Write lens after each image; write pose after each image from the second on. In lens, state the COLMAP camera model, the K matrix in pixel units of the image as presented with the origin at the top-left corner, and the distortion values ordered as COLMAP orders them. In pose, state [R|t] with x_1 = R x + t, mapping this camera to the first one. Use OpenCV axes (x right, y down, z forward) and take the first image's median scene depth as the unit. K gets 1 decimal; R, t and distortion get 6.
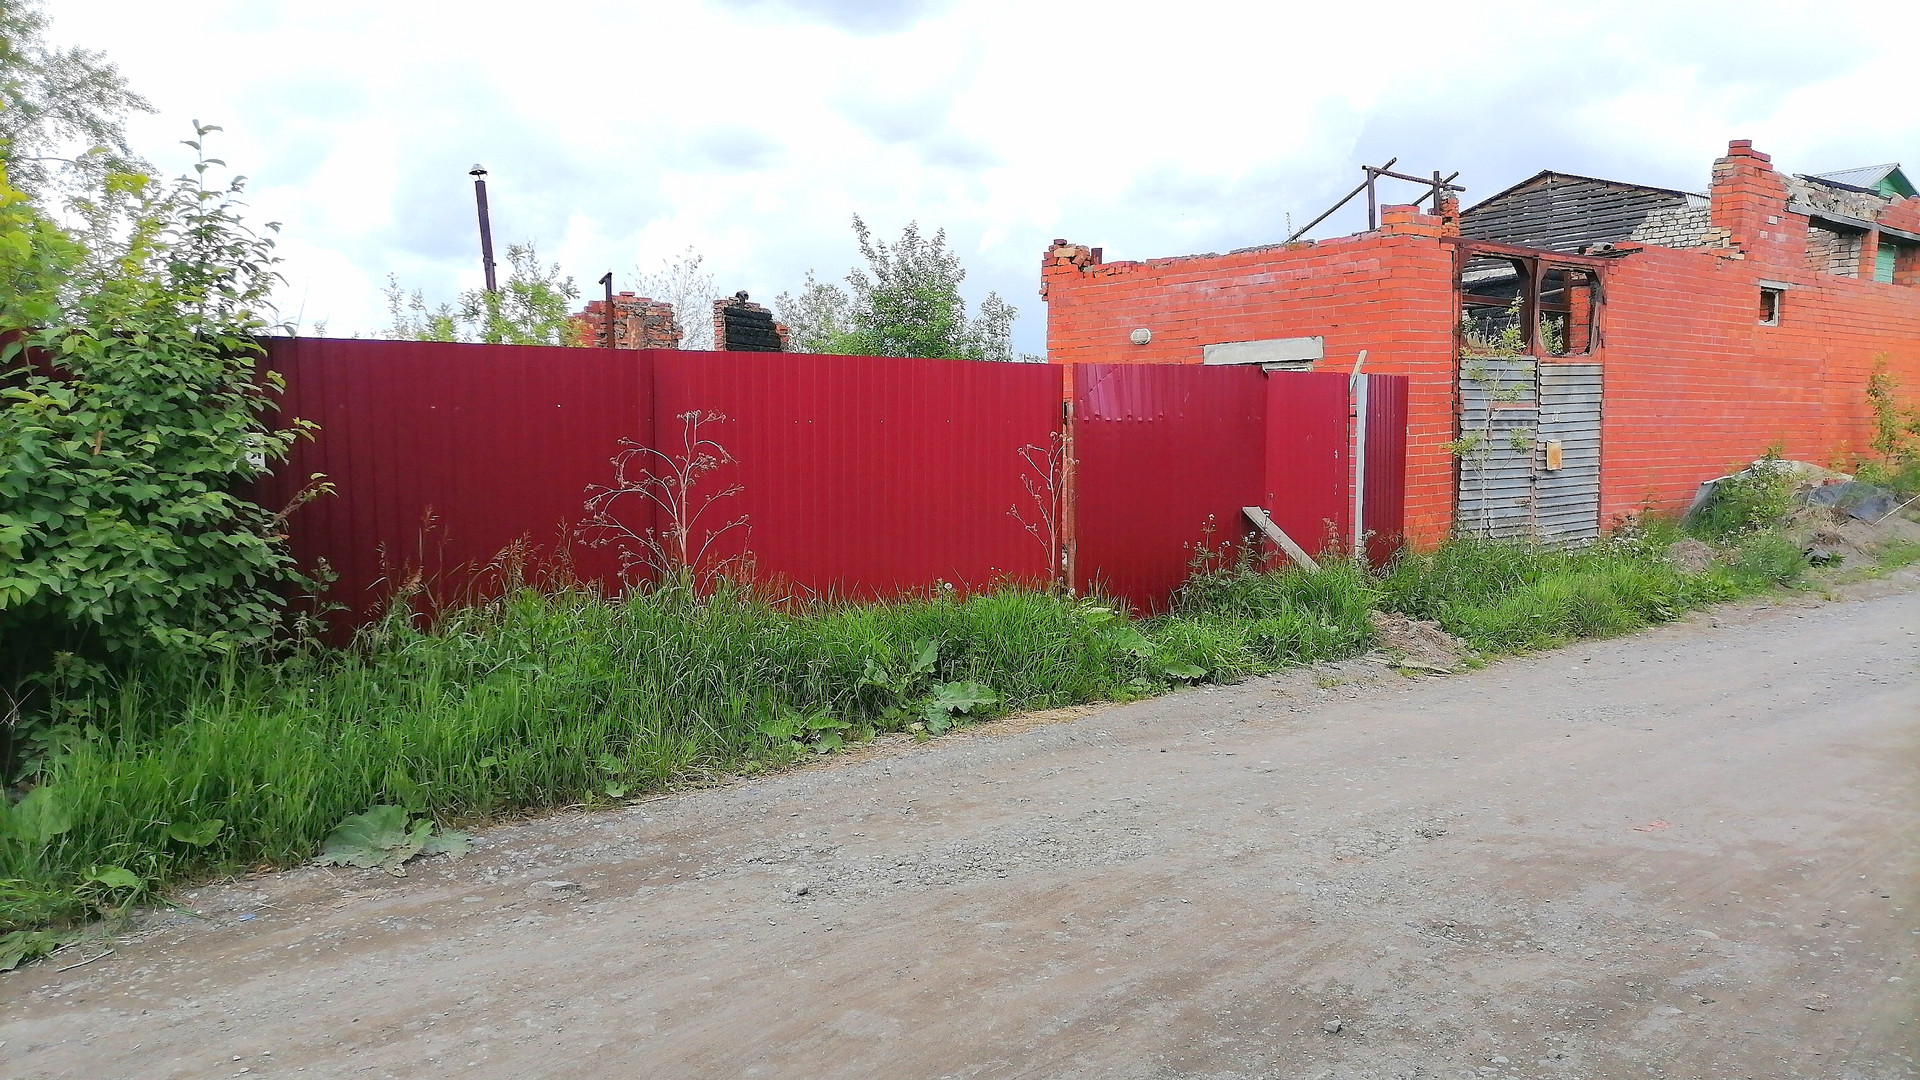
lens RADIAL K [[1430.7, 0, 961.1], [0, 1430.7, 541.9], [0, 0, 1]] dist [0.045304, -0.025542]
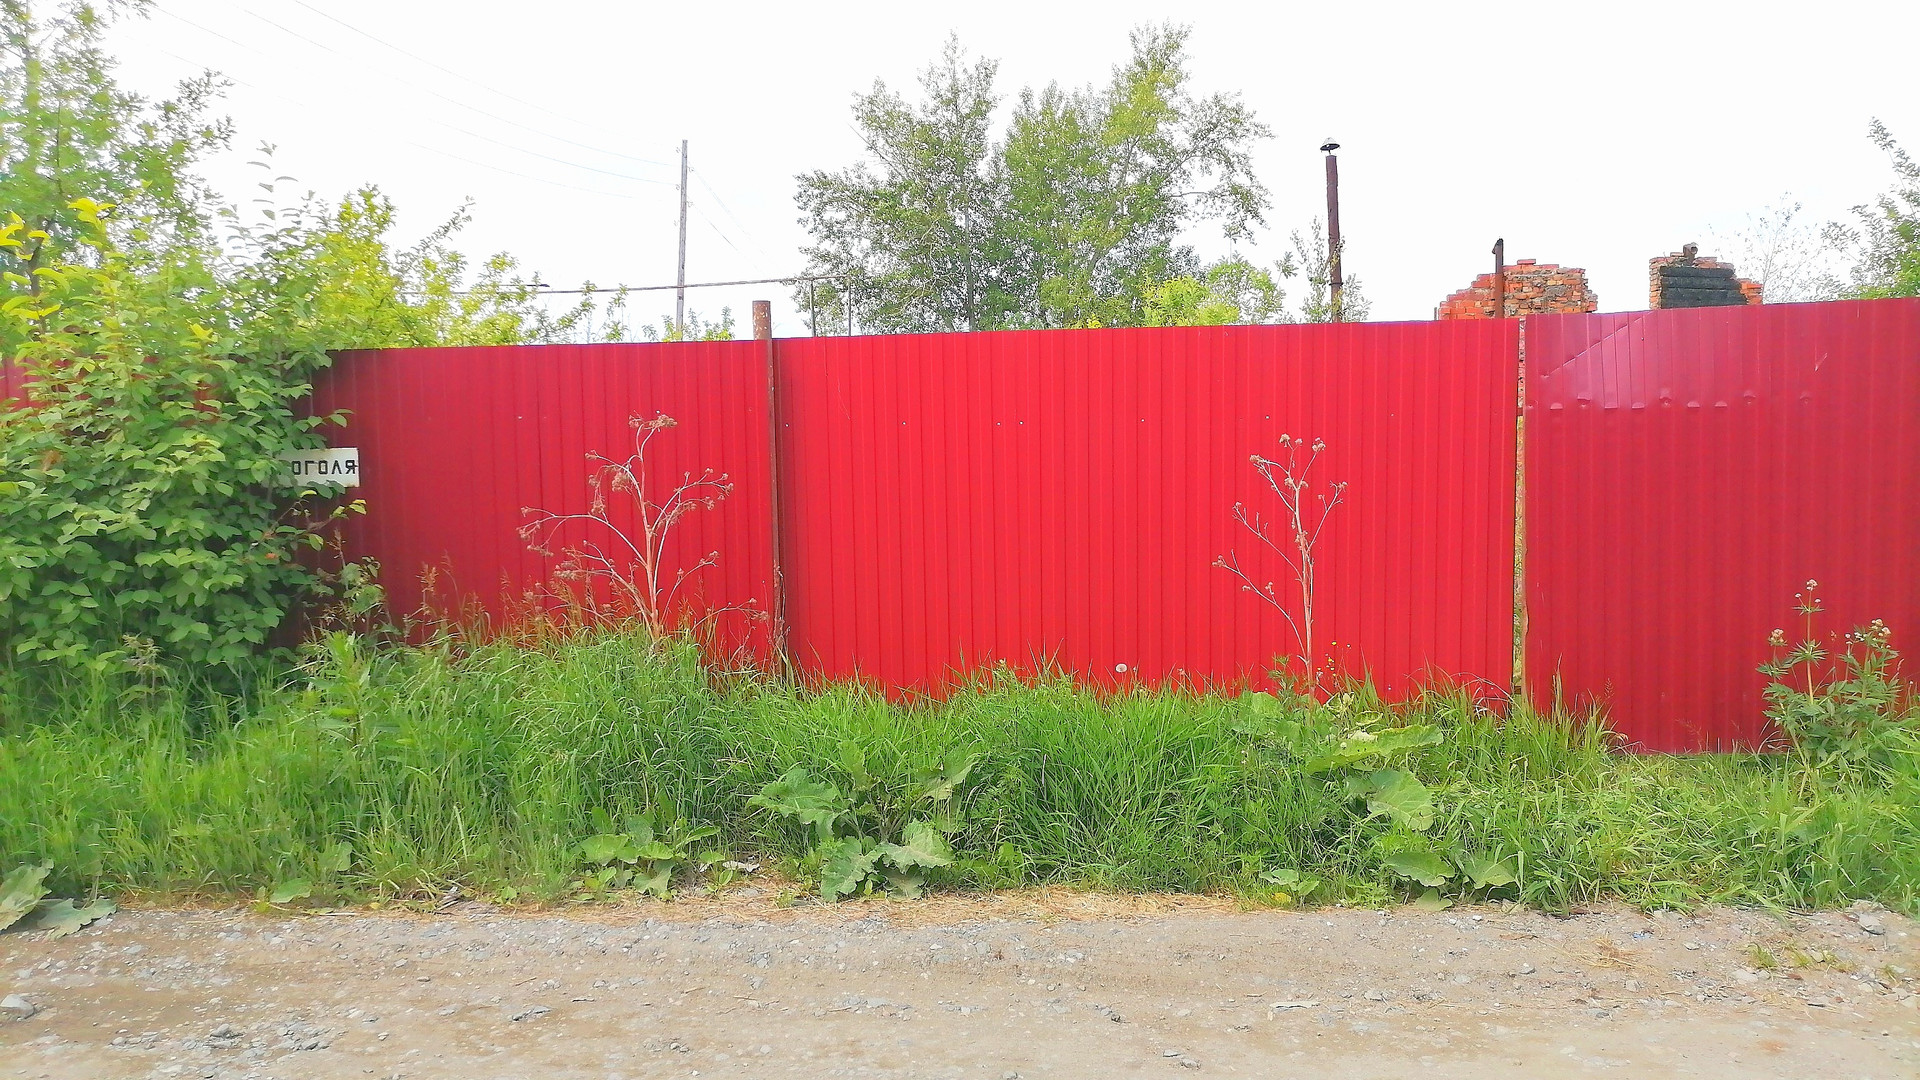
lens RADIAL K [[1430.7, 0, 876.4], [0, 1430.7, 541.8], [0, 0, 1]] dist [0.045304, -0.025542]
pose [[0.703690, 0.043328, -0.709185, 0.042123], [-0.040052, 0.998971, 0.021291, -0.004123], [0.709377, 0.013422, 0.704701, 0.049954]]
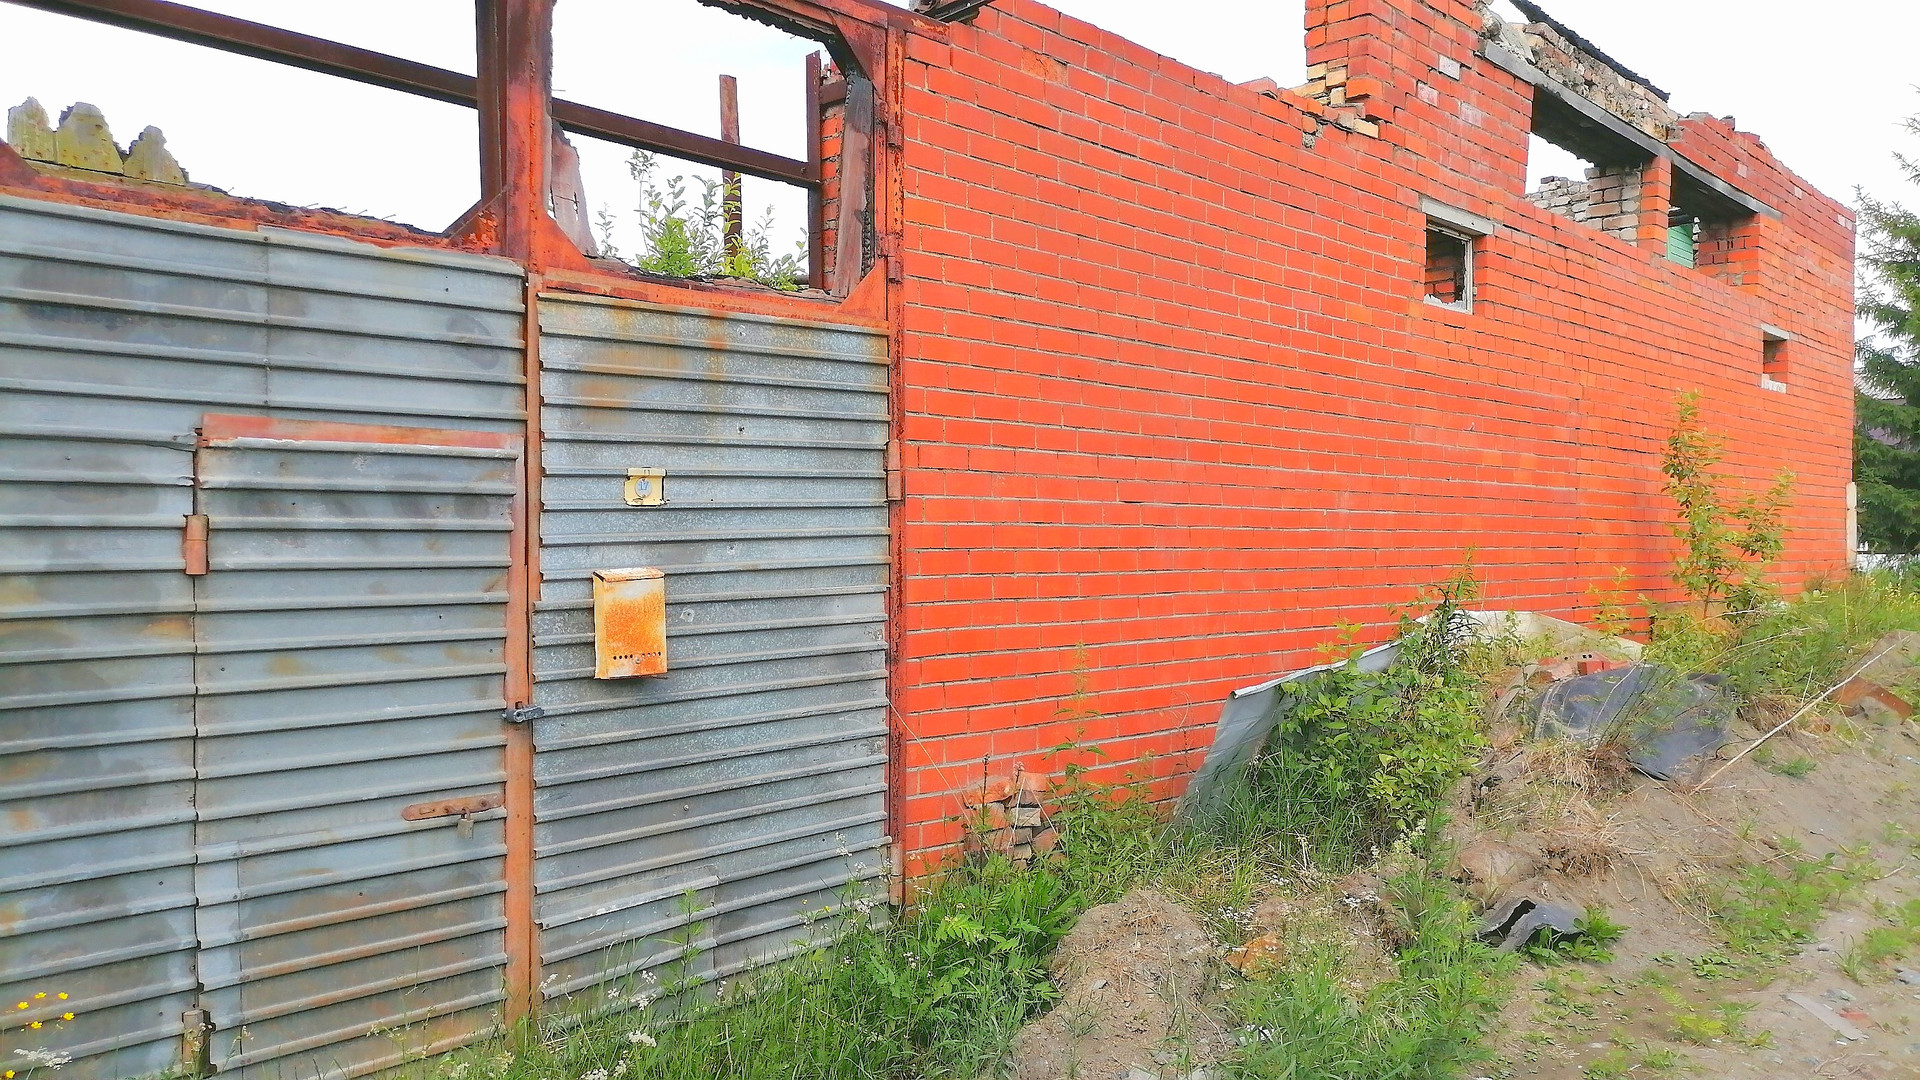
lens RADIAL K [[1430.7, 0, 960.2], [0, 1430.7, 537.2], [0, 0, 1]] dist [0.045304, -0.025542]
pose [[0.994488, 0.009019, 0.104458, 0.394976], [-0.000832, 0.996941, -0.078152, -0.049115], [-0.104843, 0.077635, 0.991454, 0.635426]]
